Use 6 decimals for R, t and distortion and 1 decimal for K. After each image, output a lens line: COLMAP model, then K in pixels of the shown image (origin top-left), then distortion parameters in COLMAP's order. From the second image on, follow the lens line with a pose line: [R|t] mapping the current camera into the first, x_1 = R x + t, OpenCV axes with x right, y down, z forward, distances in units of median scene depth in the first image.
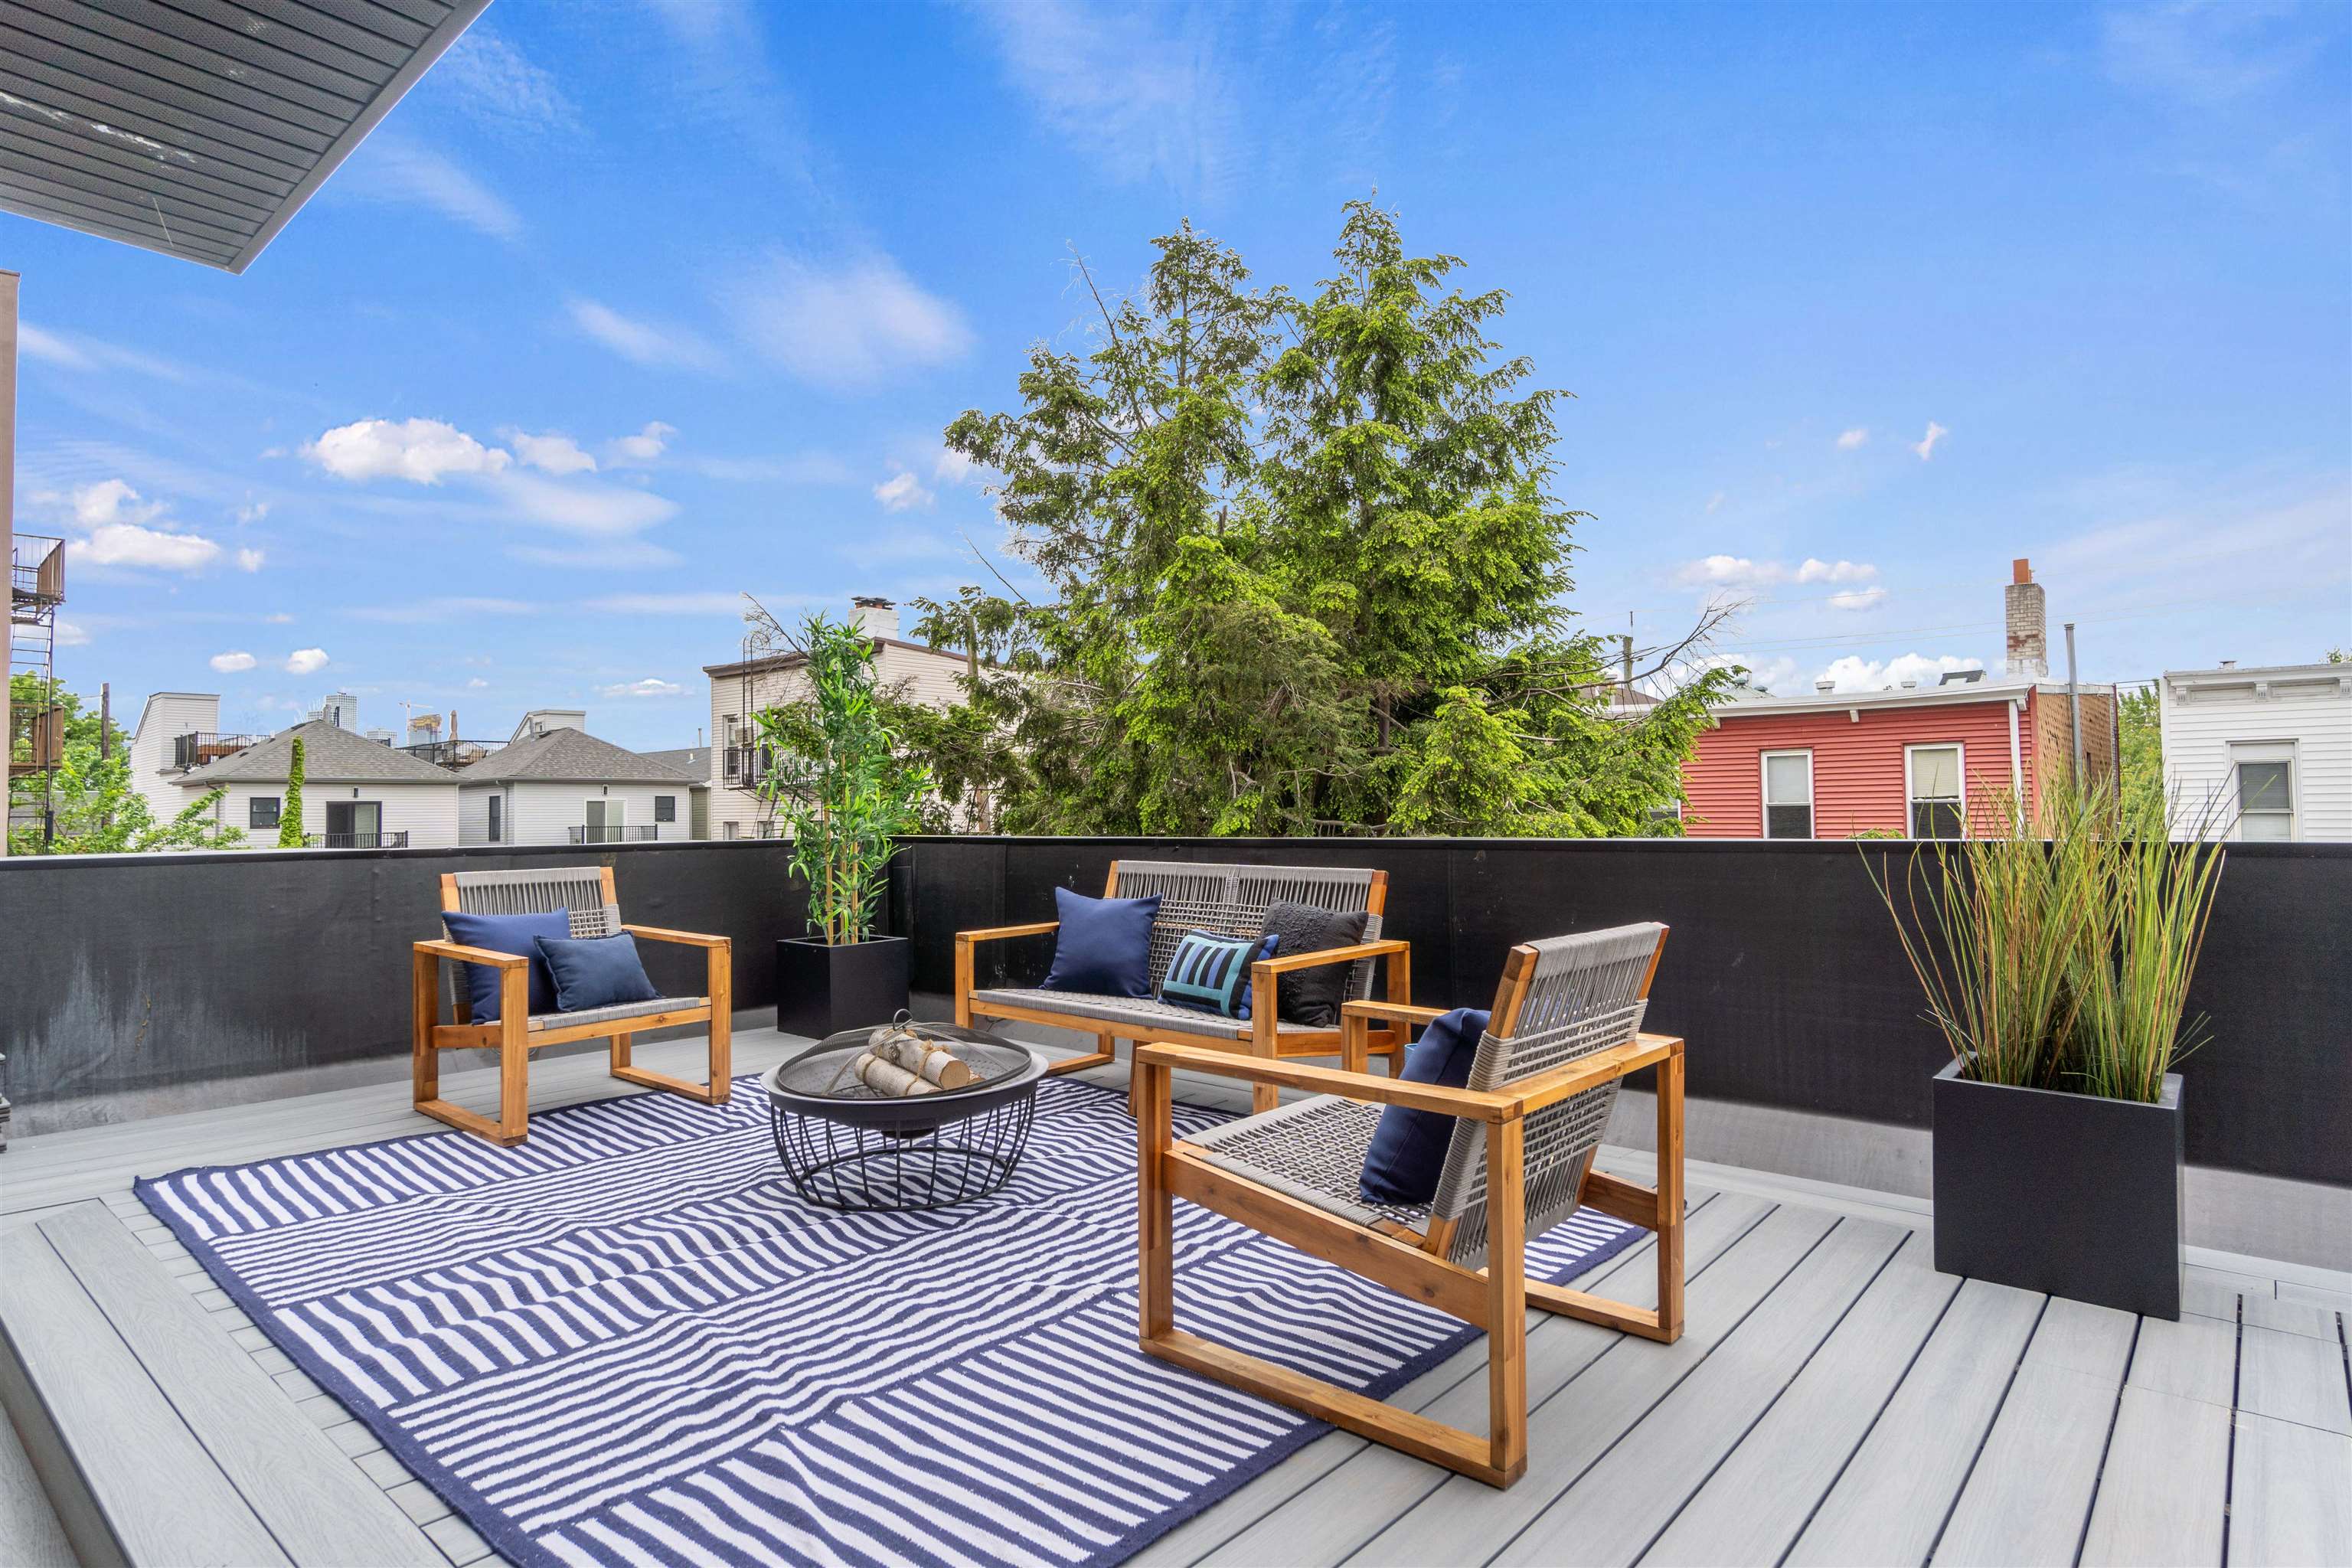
lens RADIAL K [[1283.5, 0, 1176.0], [0, 1283.5, 784.0], [0, 0, 1]] dist [-0.004535, -0.000699]
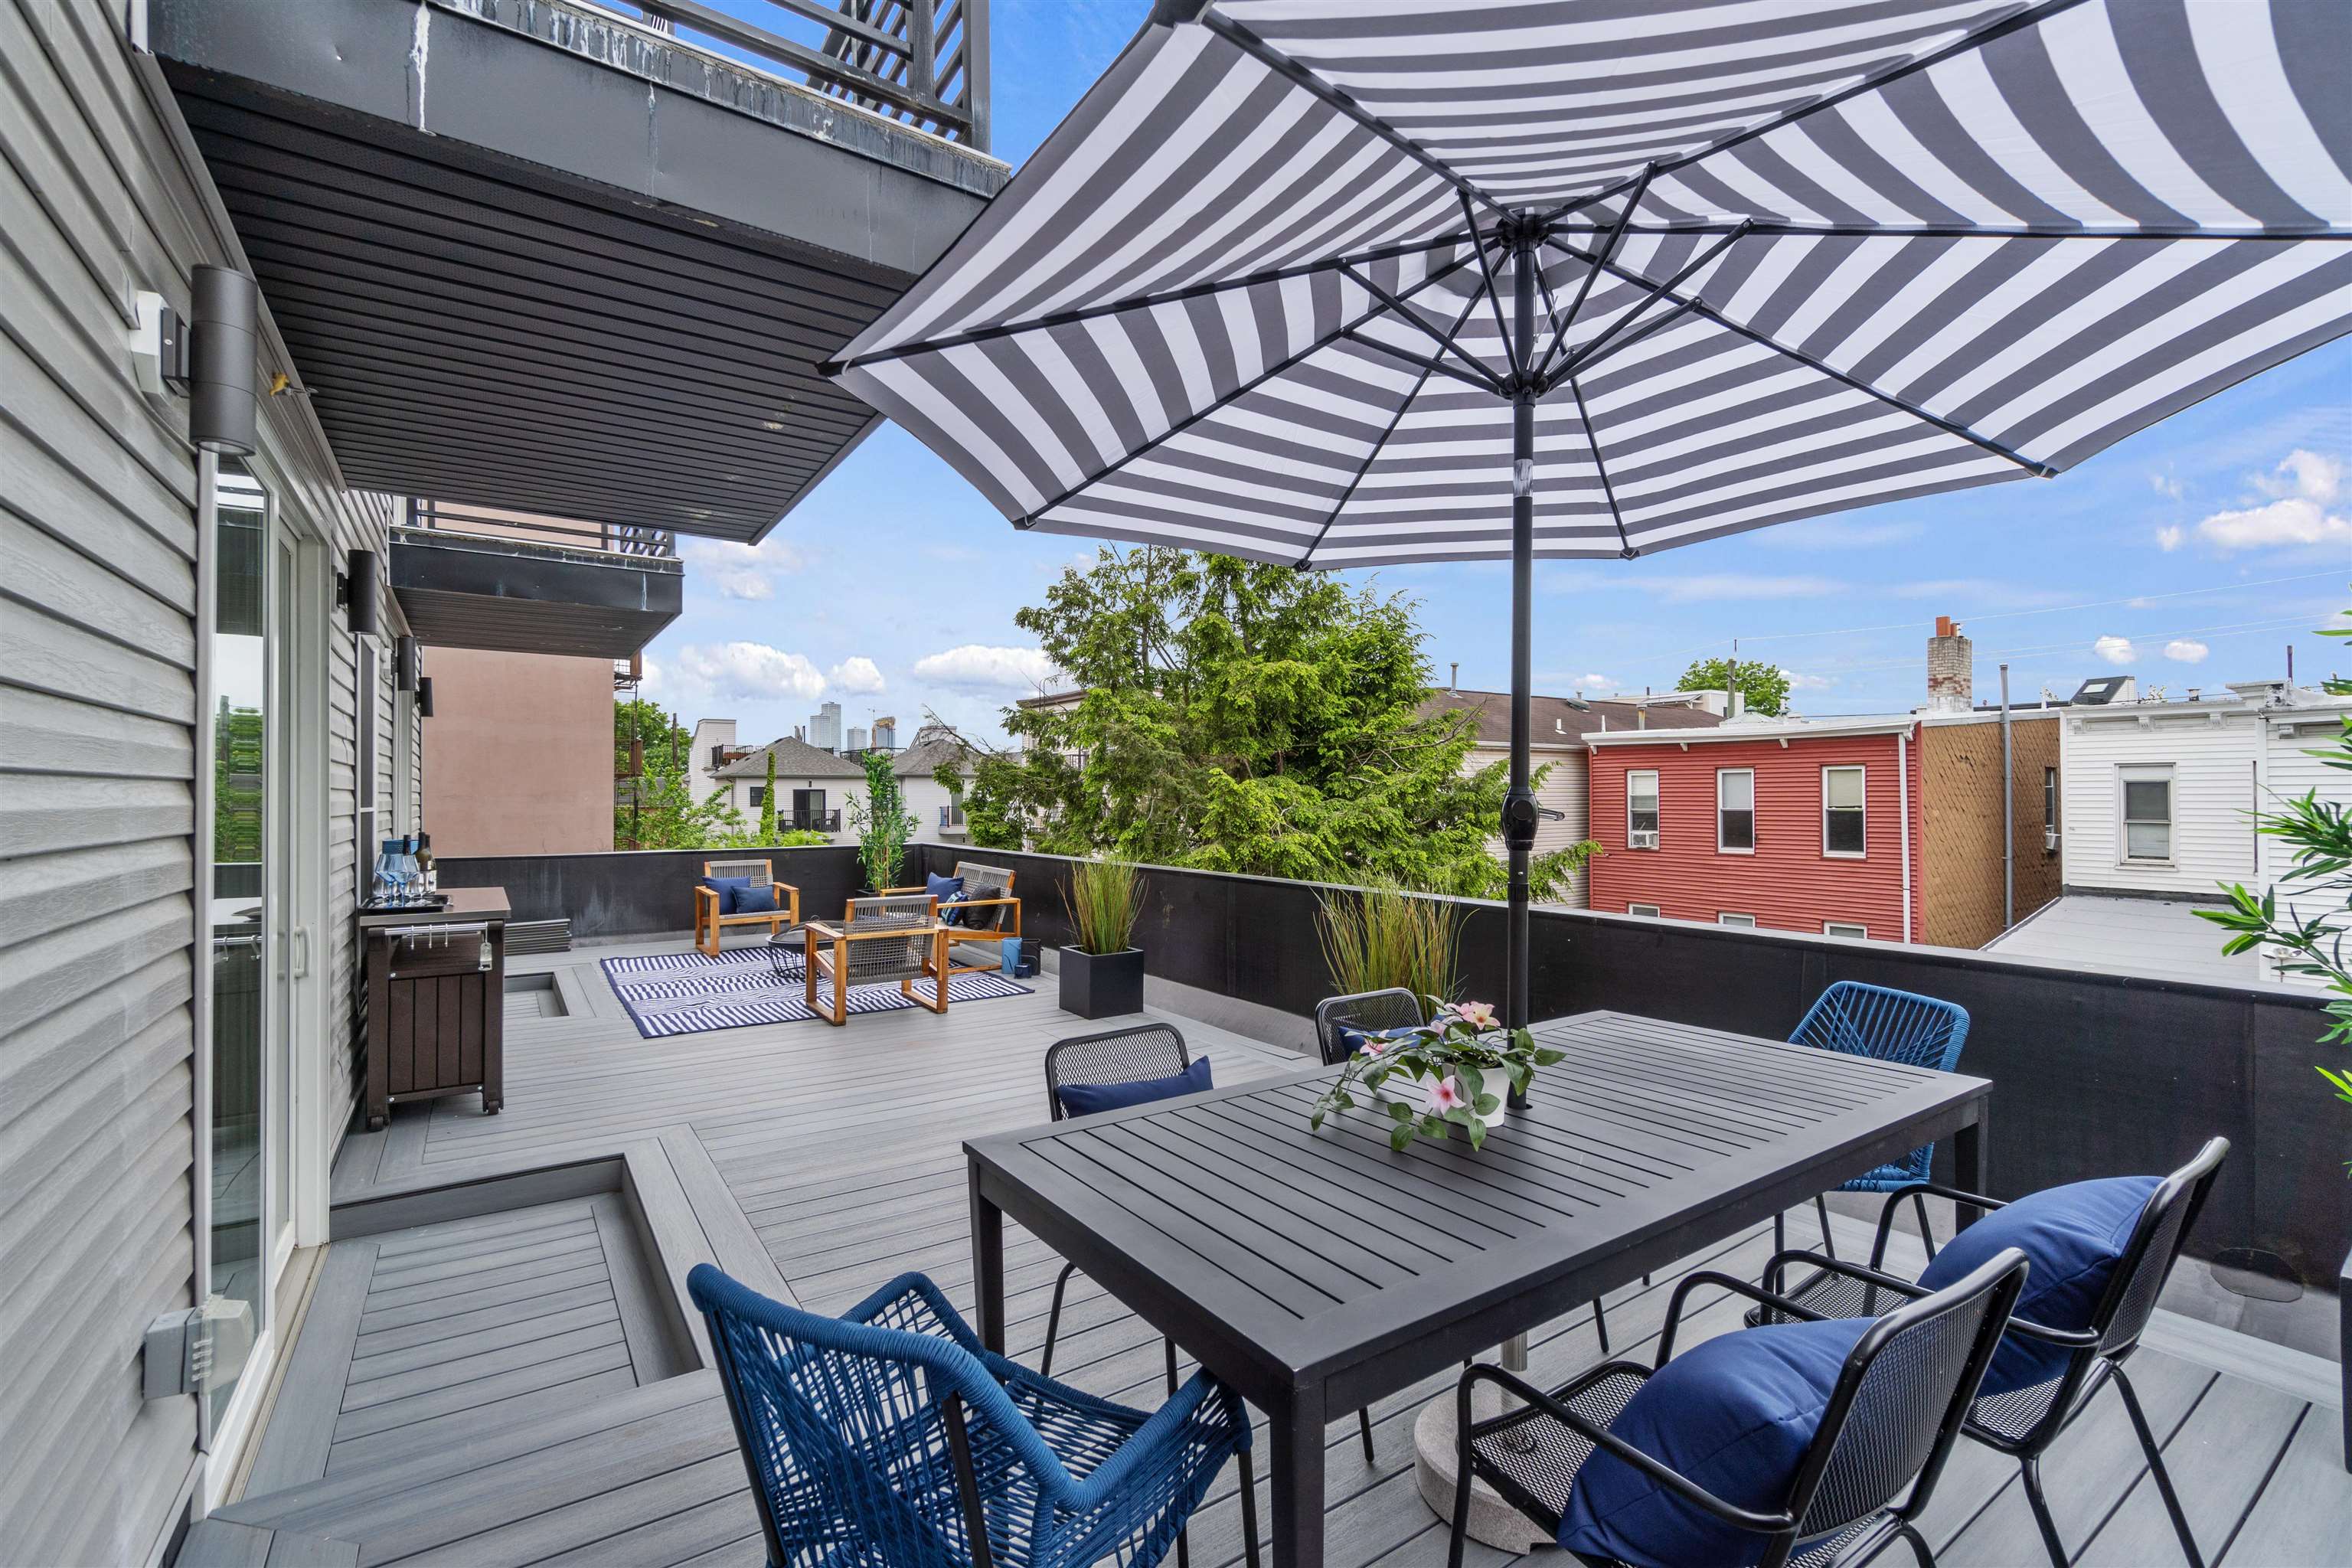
lens RADIAL K [[1035.9, 0, 1172.3], [0, 1035.9, 801.6], [0, 0, 1]] dist [0.000186, 0.000706]
pose [[0.965986, 0.010415, -0.258386, 0.204196], [-0.001680, 0.999420, 0.034003, -0.028987], [0.258590, -0.032413, 0.965443, -0.185804]]
